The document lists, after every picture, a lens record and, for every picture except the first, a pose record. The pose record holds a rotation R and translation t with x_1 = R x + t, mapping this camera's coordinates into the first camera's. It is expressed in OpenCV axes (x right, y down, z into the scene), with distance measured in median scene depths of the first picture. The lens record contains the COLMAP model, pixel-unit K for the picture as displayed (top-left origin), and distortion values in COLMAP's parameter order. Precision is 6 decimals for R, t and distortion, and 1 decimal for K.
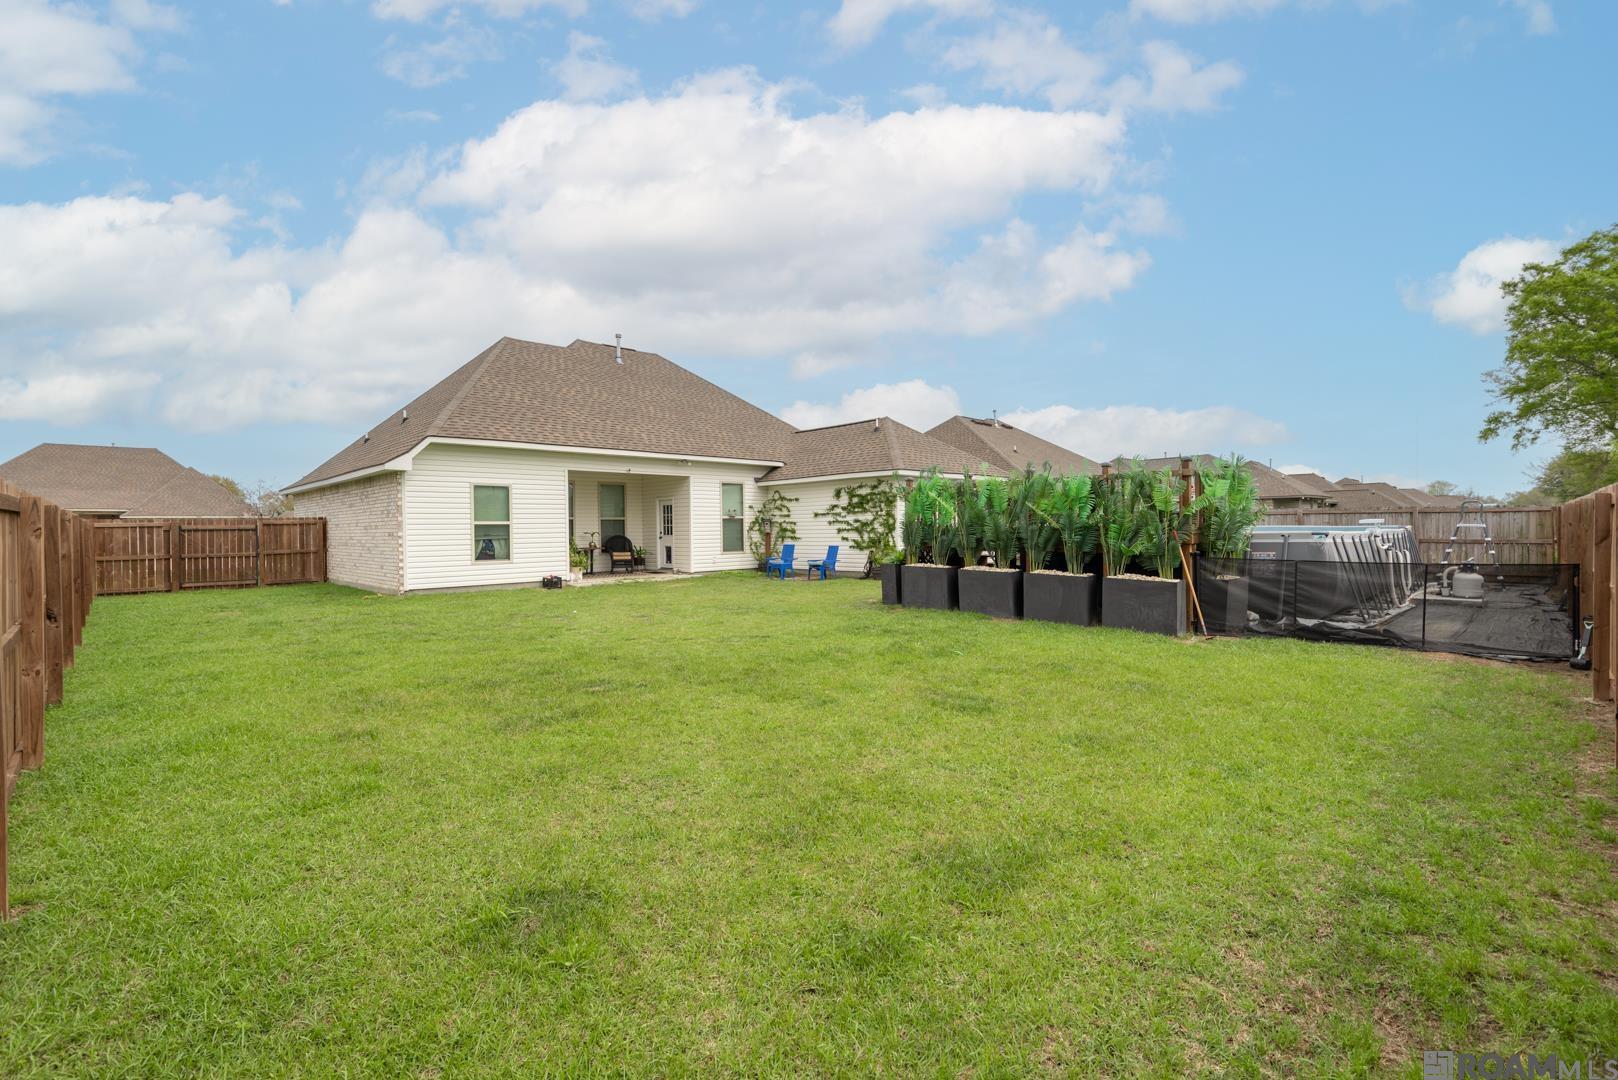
lens RADIAL K [[719.3, 0, 807.2], [0, 719.3, 534.6], [0, 0, 1]] dist [0.008270, -0.003167]
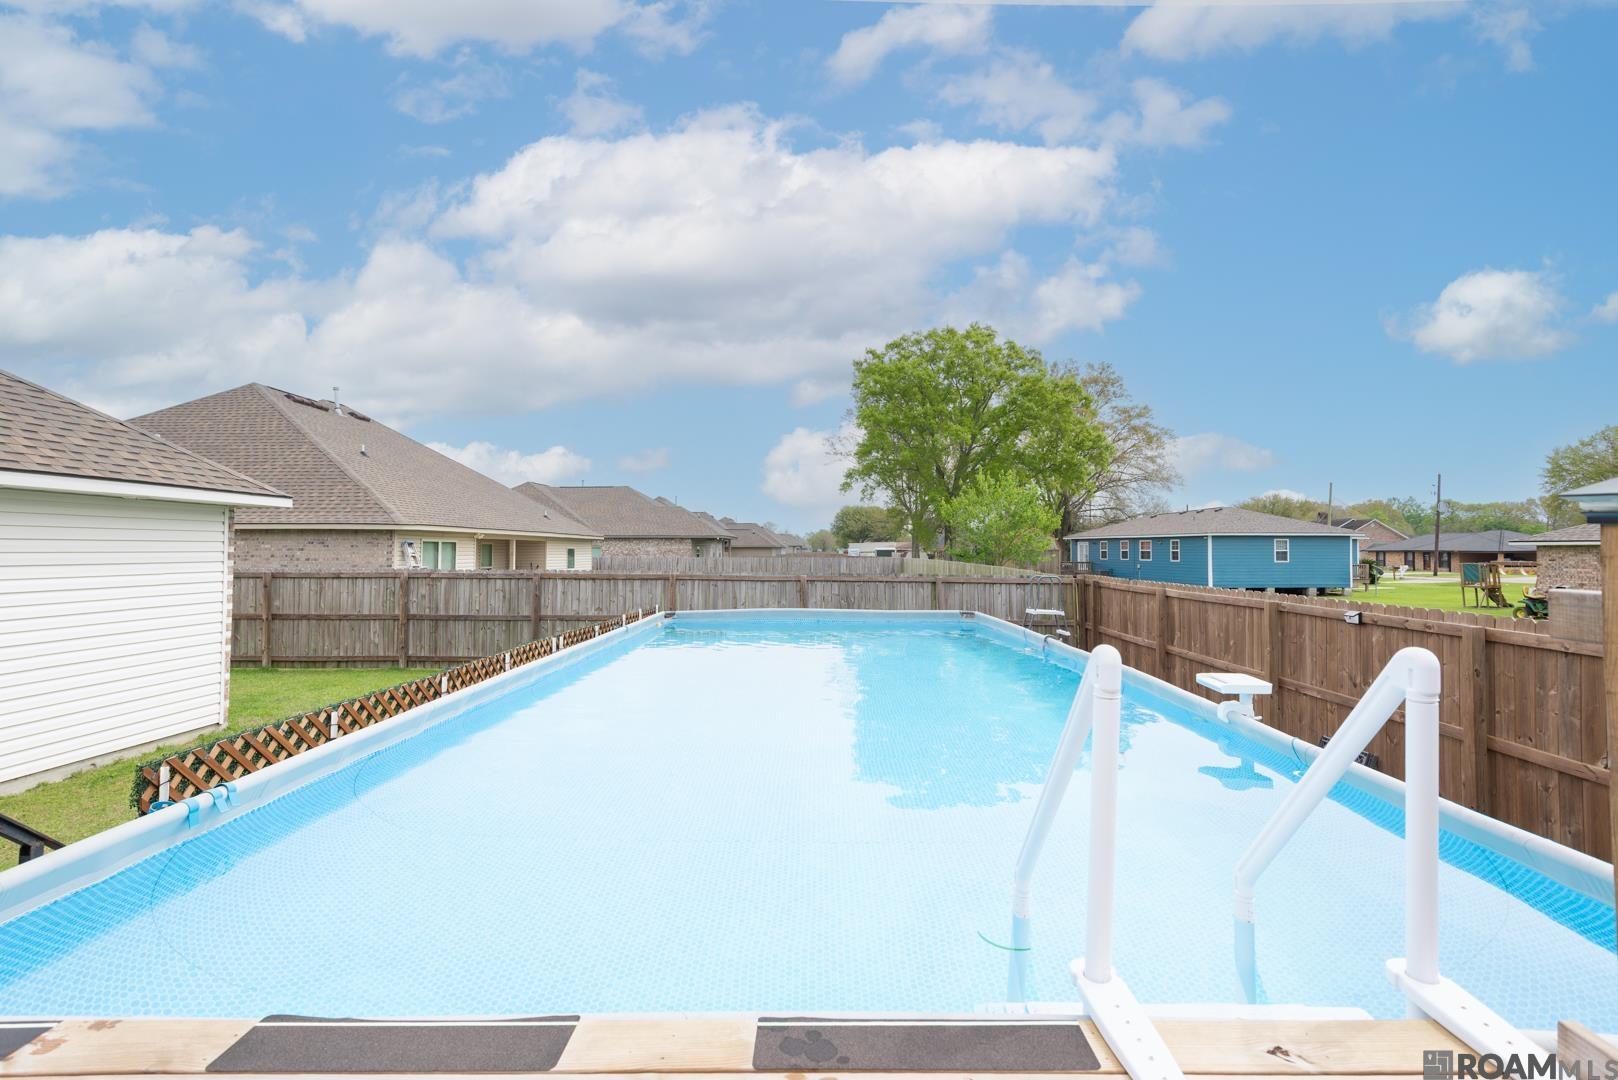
lens RADIAL K [[719.3, 0, 814.2], [0, 719.3, 532.4], [0, 0, 1]] dist [0.008270, -0.003167]
pose [[0.708614, 0.031782, 0.704881, 0.239766], [-0.003514, 0.999132, -0.041516, -0.046099], [-0.705588, 0.026942, 0.708110, 0.545982]]
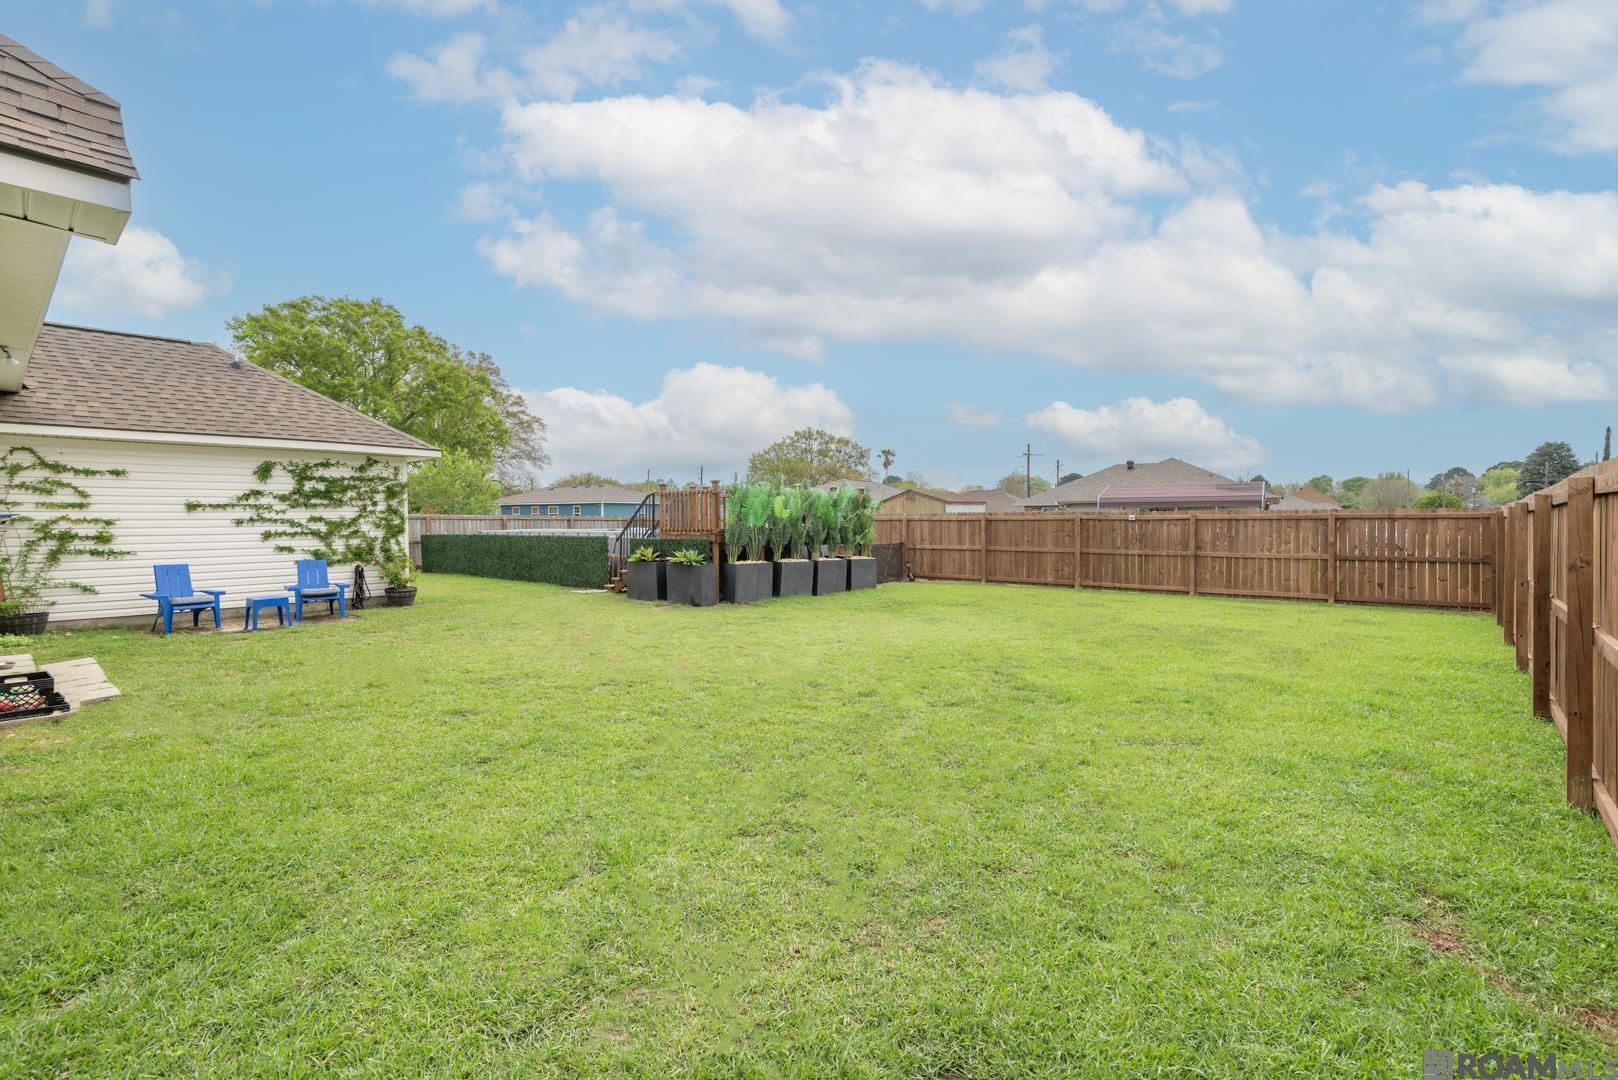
lens RADIAL K [[719.3, 0, 803.3], [0, 719.3, 536.6], [0, 0, 1]] dist [0.008270, -0.003167]
pose [[-0.091198, -0.008649, 0.995795, -0.574268], [0.016952, 0.999804, 0.010236, -0.003582], [-0.995688, 0.017814, -0.091034, 0.629540]]
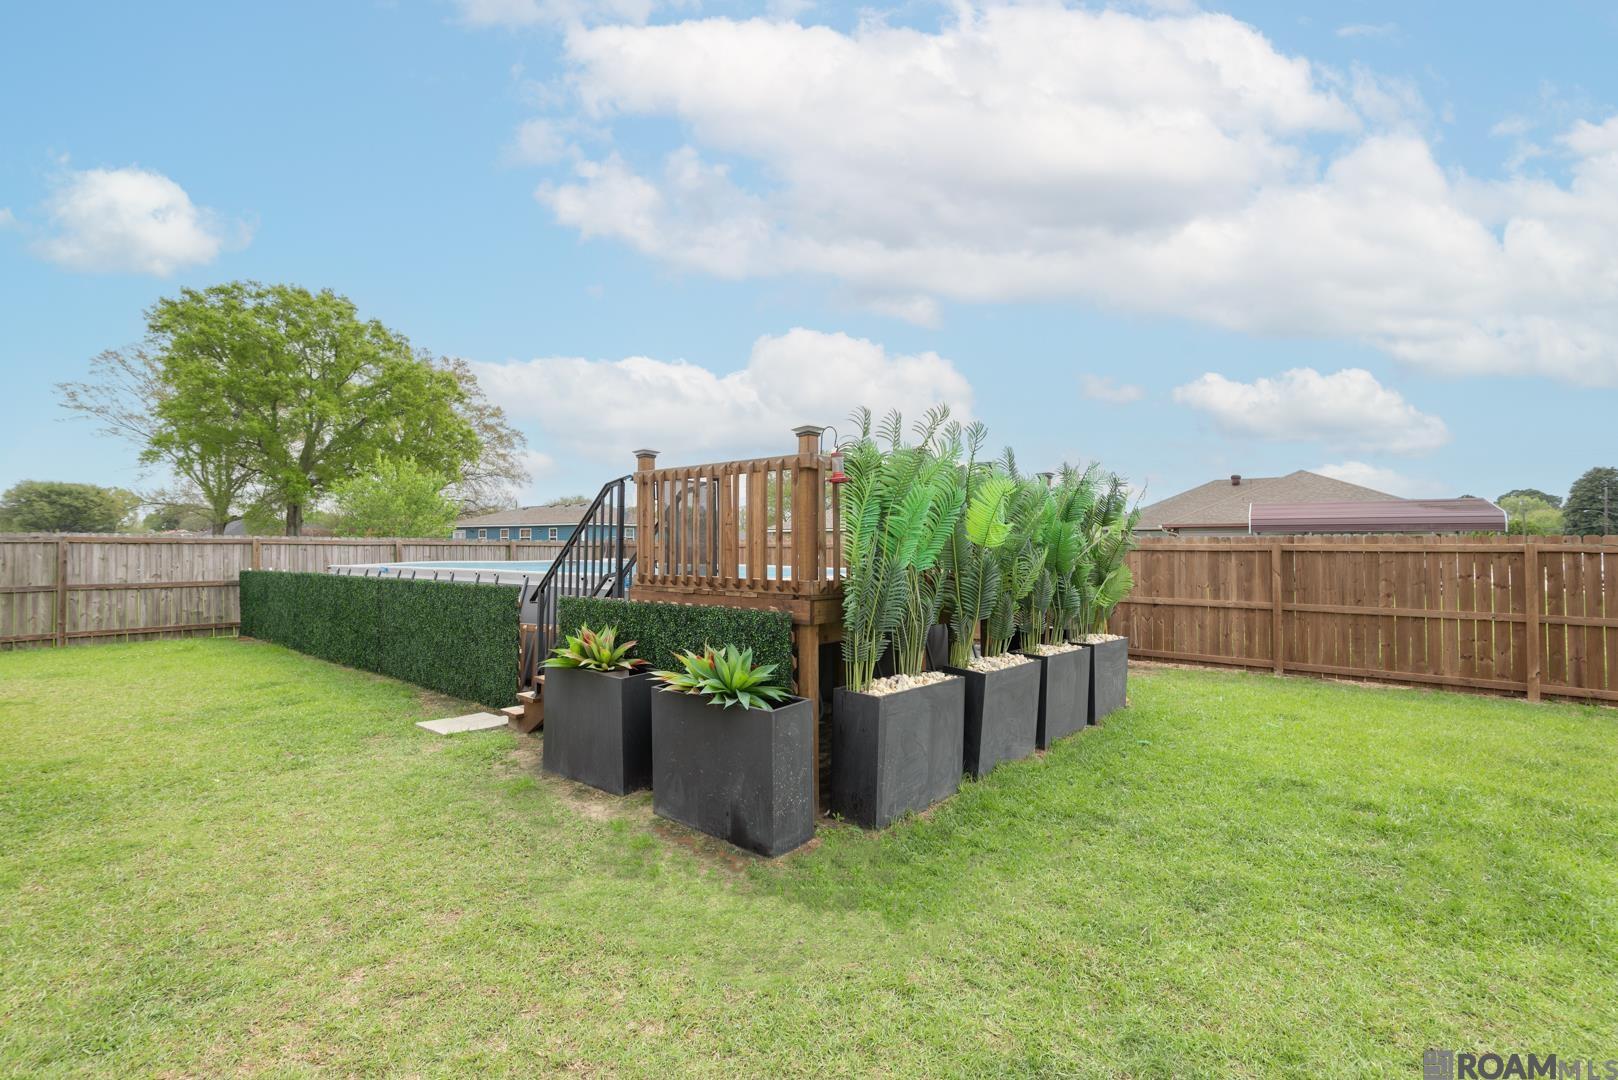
lens RADIAL K [[719.3, 0, 803.8], [0, 719.3, 534.1], [0, 0, 1]] dist [0.008270, -0.003167]
pose [[-0.100404, 0.029859, 0.994499, -0.100625], [0.012321, 0.999510, -0.028766, -0.013158], [-0.994870, 0.009365, -0.100723, 0.673414]]
